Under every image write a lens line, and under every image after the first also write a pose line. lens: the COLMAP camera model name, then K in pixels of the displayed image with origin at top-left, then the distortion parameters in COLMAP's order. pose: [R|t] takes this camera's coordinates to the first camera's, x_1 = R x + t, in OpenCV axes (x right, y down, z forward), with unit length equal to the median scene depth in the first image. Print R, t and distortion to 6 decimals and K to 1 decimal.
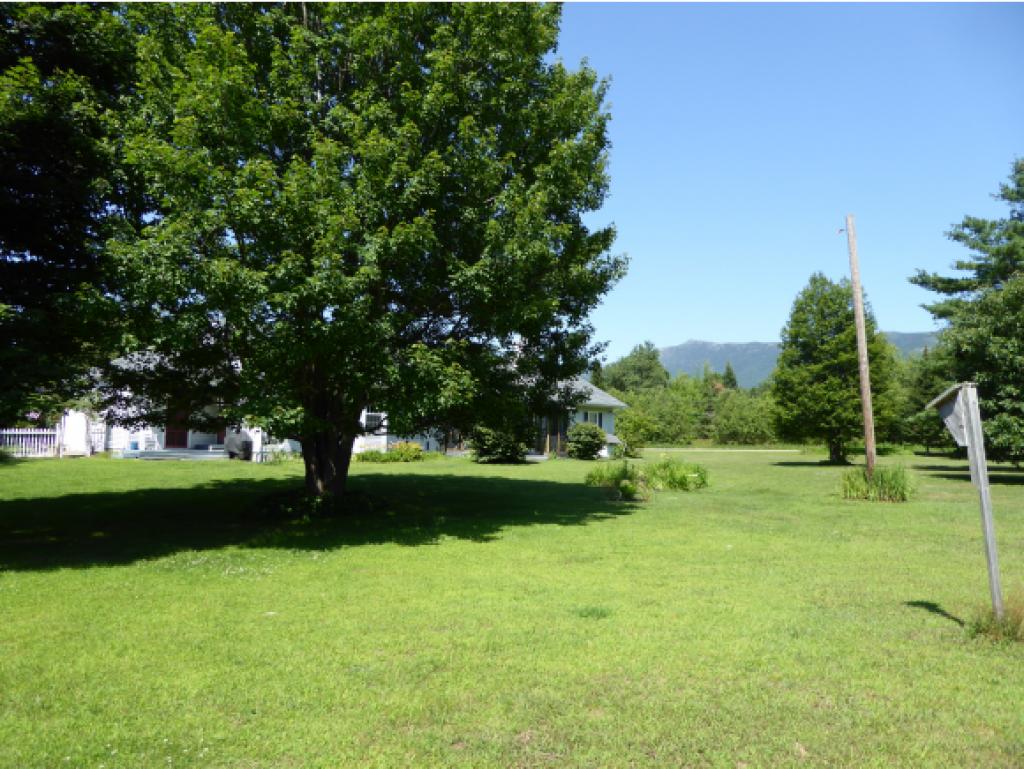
lens RADIAL K [[753.7, 0, 508.6], [0, 753.7, 382.8], [0, 0, 1]] dist [-0.007971, -0.003873]
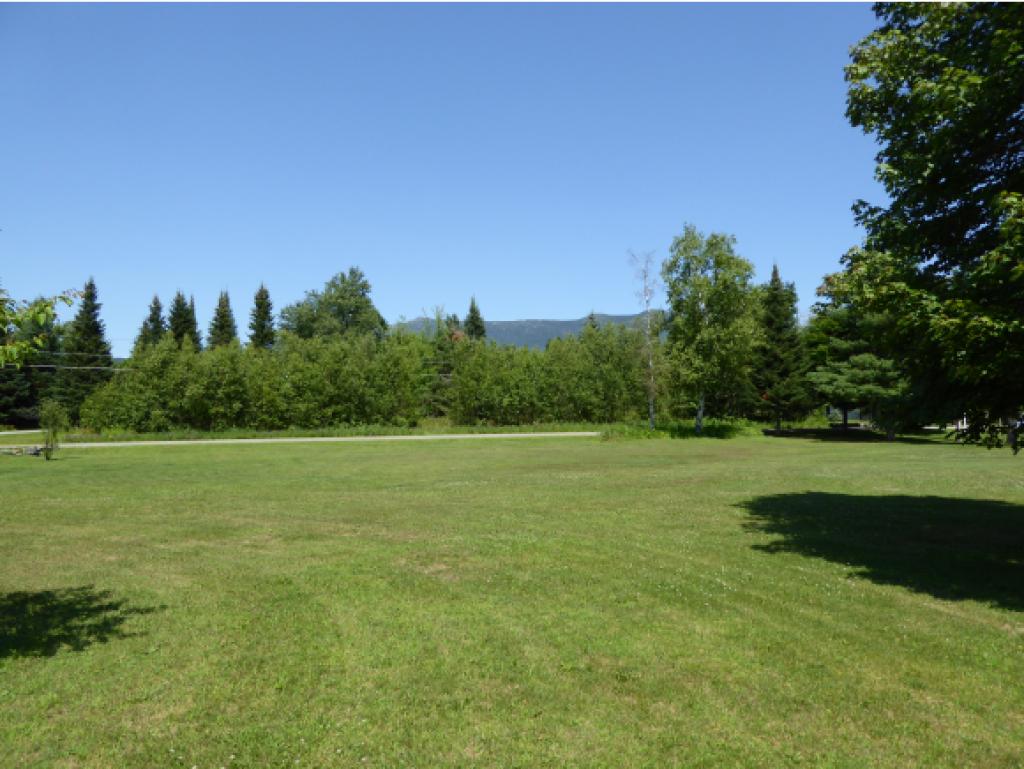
lens RADIAL K [[753.7, 0, 517.4], [0, 753.7, 382.9], [0, 0, 1]] dist [-0.007971, -0.003873]
pose [[0.933555, -0.003221, 0.358420, 0.105019], [-0.008116, 0.999513, 0.030120, 0.029678], [-0.358343, -0.031027, 0.933074, 0.426962]]
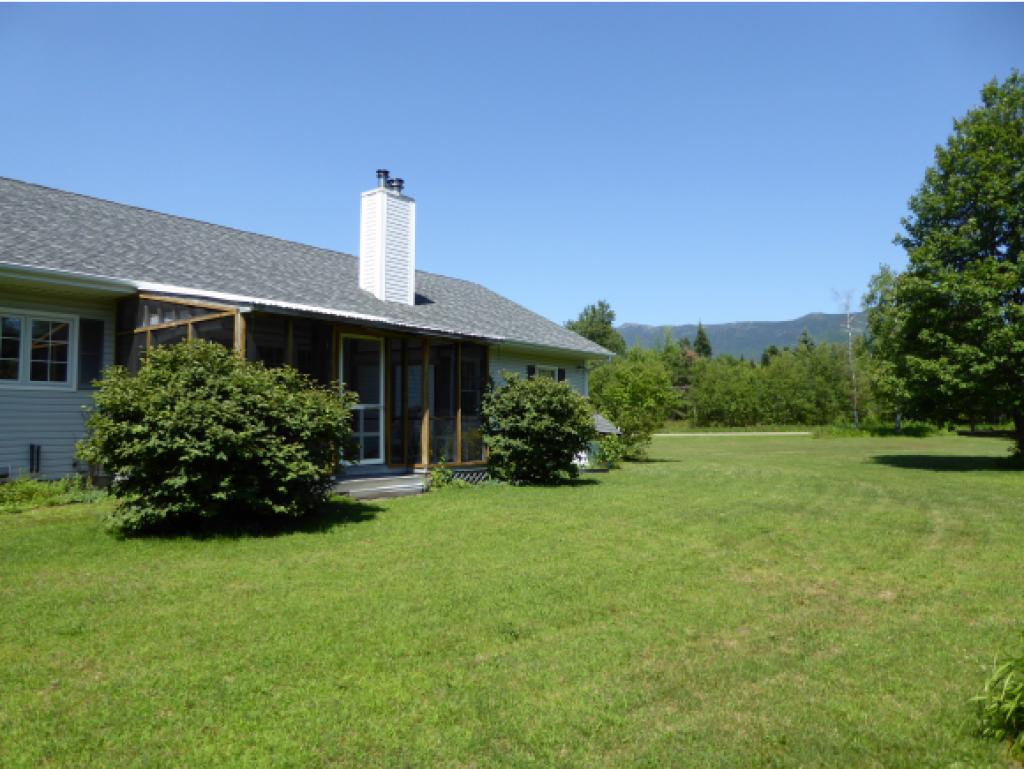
lens RADIAL K [[753.7, 0, 529.5], [0, 753.7, 363.5], [0, 0, 1]] dist [-0.007971, -0.003873]
pose [[0.994094, -0.009727, 0.108088, 0.023863], [0.010231, 0.999939, -0.004104, 0.018700], [-0.108041, 0.005185, 0.994133, 0.253531]]
